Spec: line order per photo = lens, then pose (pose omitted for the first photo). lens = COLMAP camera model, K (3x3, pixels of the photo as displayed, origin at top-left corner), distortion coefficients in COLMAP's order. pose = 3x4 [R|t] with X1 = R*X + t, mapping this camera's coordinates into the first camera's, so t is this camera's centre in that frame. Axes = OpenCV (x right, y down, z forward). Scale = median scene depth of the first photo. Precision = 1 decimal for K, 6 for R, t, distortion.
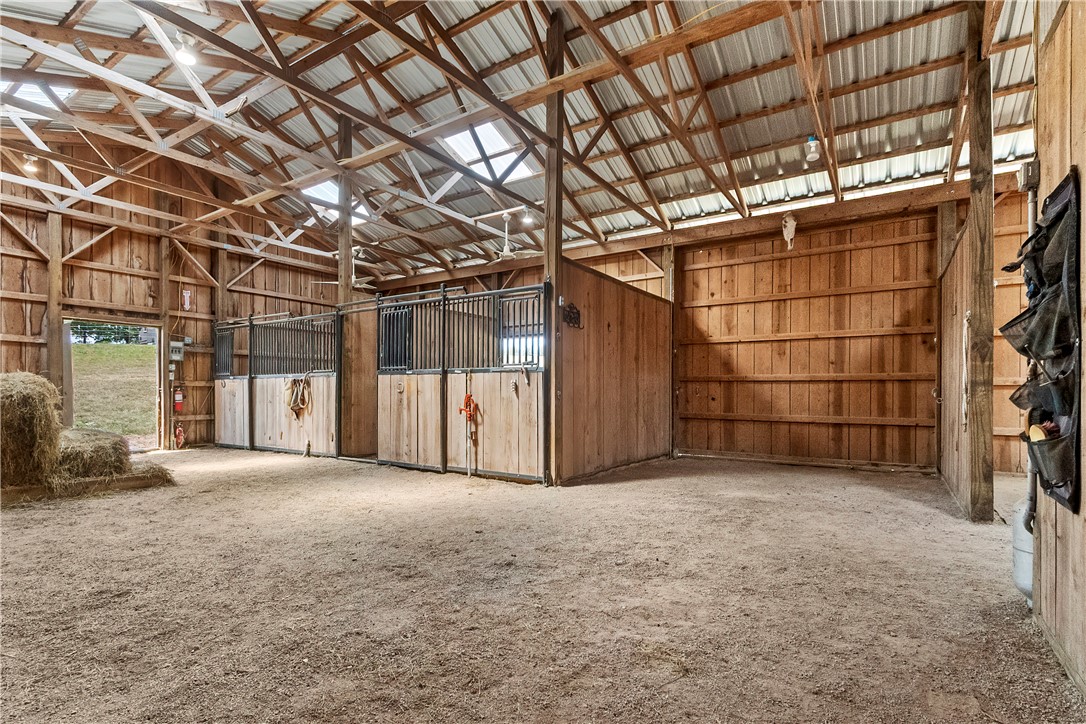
lens RADIAL K [[509.5, 0, 536.9], [0, 509.5, 390.1], [0, 0, 1]] dist [0.002715, -0.001562]
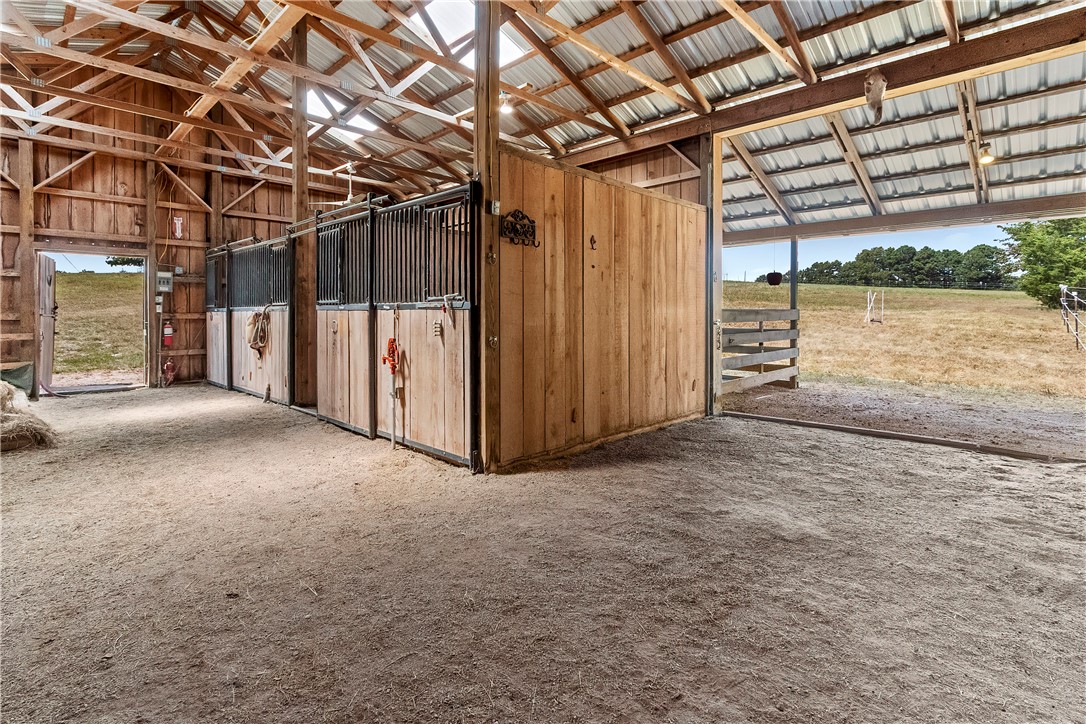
lens RADIAL K [[509.5, 0, 539.8], [0, 509.5, 311.9], [0, 0, 1]] dist [0.002715, -0.001562]
pose [[0.983336, -0.002443, -0.181781, 0.159579], [0.002567, 0.999997, 0.000448, -0.022313], [0.181780, -0.000907, 0.983339, 0.222362]]
